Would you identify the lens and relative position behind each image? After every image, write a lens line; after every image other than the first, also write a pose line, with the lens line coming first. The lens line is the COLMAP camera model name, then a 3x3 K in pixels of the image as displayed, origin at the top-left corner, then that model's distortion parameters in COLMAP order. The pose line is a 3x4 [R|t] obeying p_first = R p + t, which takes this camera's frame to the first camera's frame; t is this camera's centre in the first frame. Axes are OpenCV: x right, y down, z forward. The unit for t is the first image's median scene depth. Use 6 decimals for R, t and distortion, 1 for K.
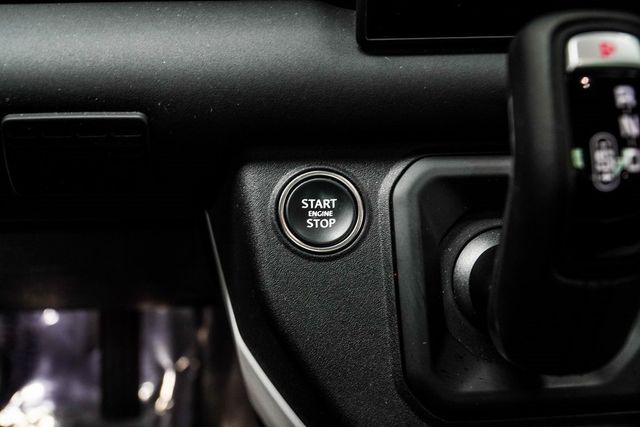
lens RADIAL K [[1038.9, 0, 321.0], [0, 1038.9, 210.2], [0, 0, 1]] dist [-0.039361, 0.000000]
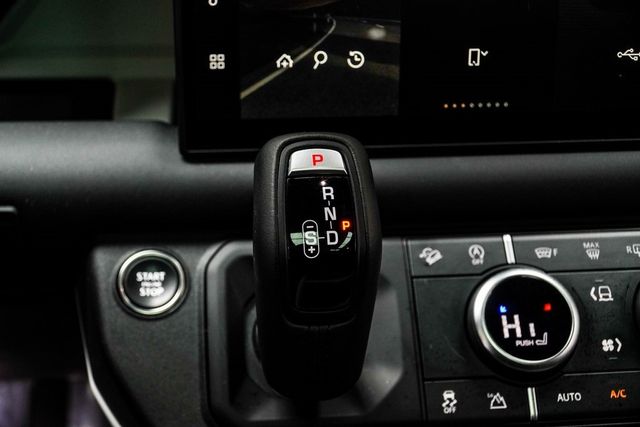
lens RADIAL K [[1038.9, 0, 314.7], [0, 1038.9, 212.6], [0, 0, 1]] dist [-0.039361, 0.000000]
pose [[0.999968, -0.003314, 0.007273, 0.197009], [0.003979, 0.995621, -0.093395, 0.036528], [-0.006932, 0.093421, 0.995603, -0.303486]]
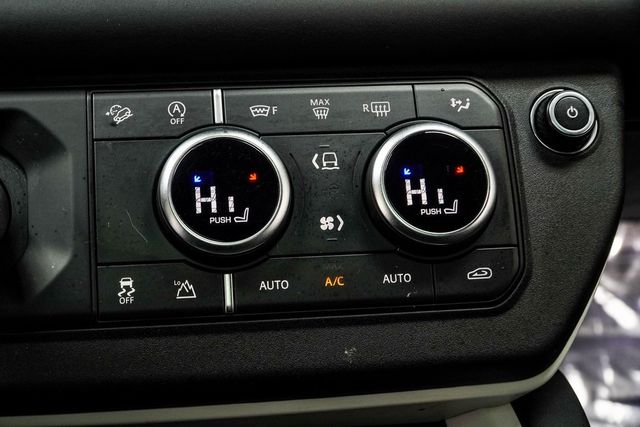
lens RADIAL K [[1215.6, 0, 319.0], [0, 1215.6, 212.8], [0, 0, 1]] dist [0.026991, 0.000000]
pose [[0.998821, -0.001869, 0.048511, 0.505928], [0.000115, 0.999347, 0.036134, 0.025513], [-0.048547, -0.036085, 0.998169, -0.261773]]
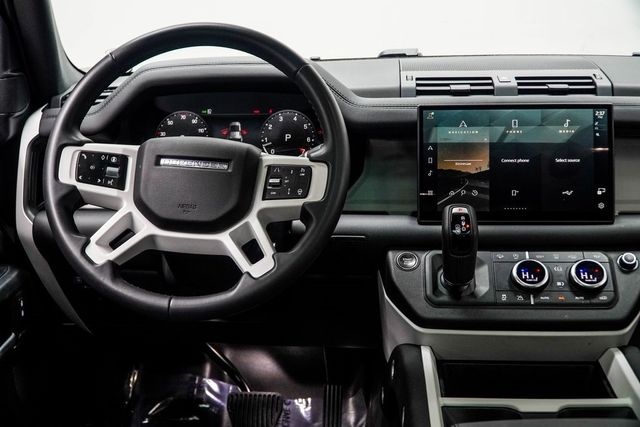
lens RADIAL K [[889.7, 0, 256.2], [0, 889.7, 208.5], [0, 0, 1]] dist [-0.097834, 0.000000]
pose [[0.969714, 0.002521, -0.244231, 0.274906], [-0.089128, 0.934645, -0.344232, 1.067293], [0.227401, 0.355574, 0.906563, -2.380410]]
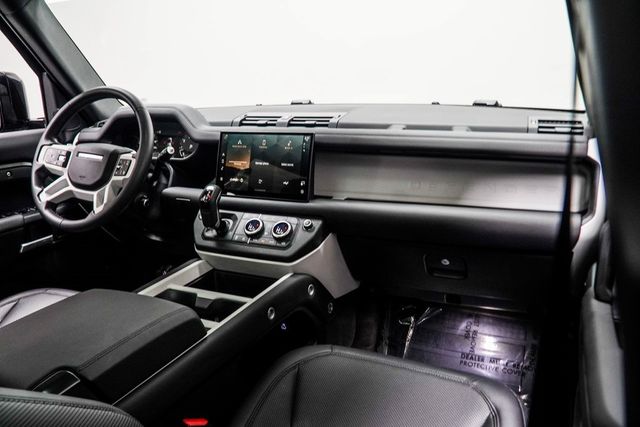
lens RADIAL K [[536.8, 0, 299.3], [0, 536.8, 213.4], [0, 0, 1]] dist [-0.006980, 0.014715]
pose [[0.842828, 0.082630, -0.531802, 2.681608], [-0.255547, 0.931086, -0.260334, 0.843108], [0.473642, 0.355318, 0.805861, -1.848205]]
